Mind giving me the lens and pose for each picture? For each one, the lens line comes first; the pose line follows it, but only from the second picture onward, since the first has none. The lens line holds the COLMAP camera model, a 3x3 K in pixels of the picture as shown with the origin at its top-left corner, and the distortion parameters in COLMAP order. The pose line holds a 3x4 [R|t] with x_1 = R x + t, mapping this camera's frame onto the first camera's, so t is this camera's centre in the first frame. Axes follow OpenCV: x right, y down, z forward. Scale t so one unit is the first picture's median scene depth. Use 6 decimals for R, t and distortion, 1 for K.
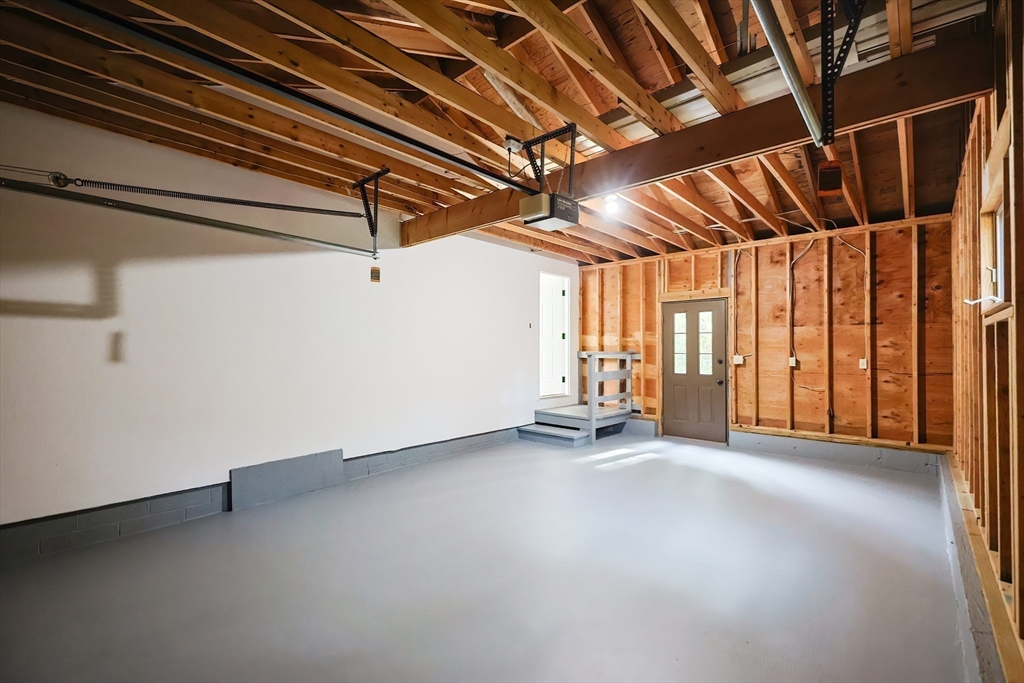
lens RADIAL K [[441.6, 0, 511.2], [0, 441.6, 342.7], [0, 0, 1]] dist [-0.000222, -0.001315]
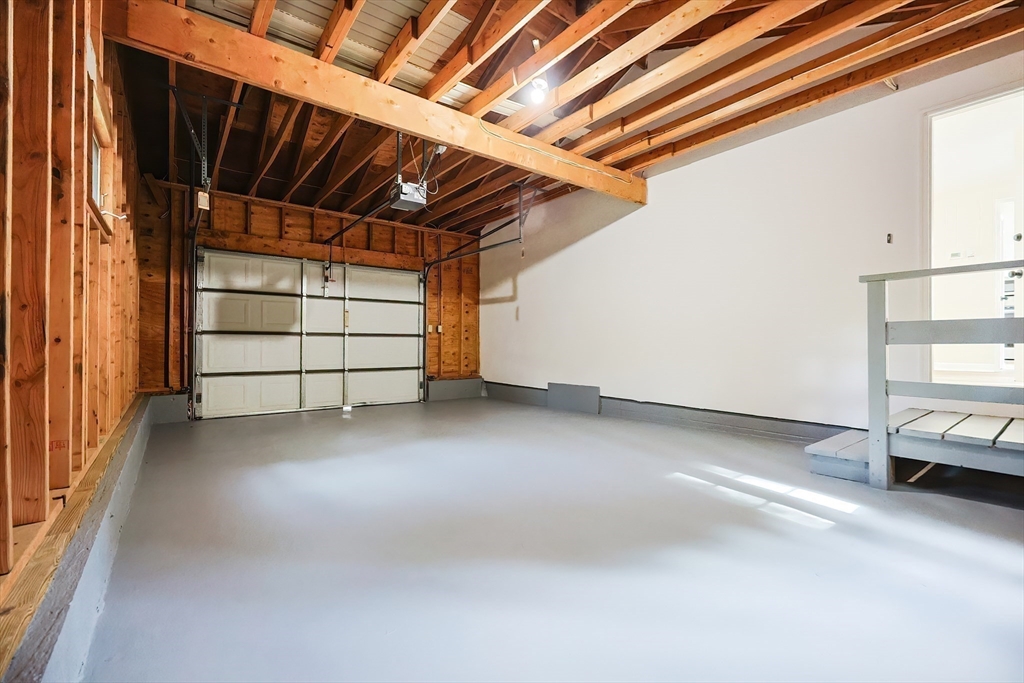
lens RADIAL K [[441.6, 0, 511.3], [0, 441.6, 340.9], [0, 0, 1]] dist [-0.000222, -0.001315]
pose [[-0.170596, -0.005244, -0.985327, 1.225634], [0.007983, 0.999946, -0.006703, 0.154392], [0.985309, -0.009009, -0.170545, 1.308900]]
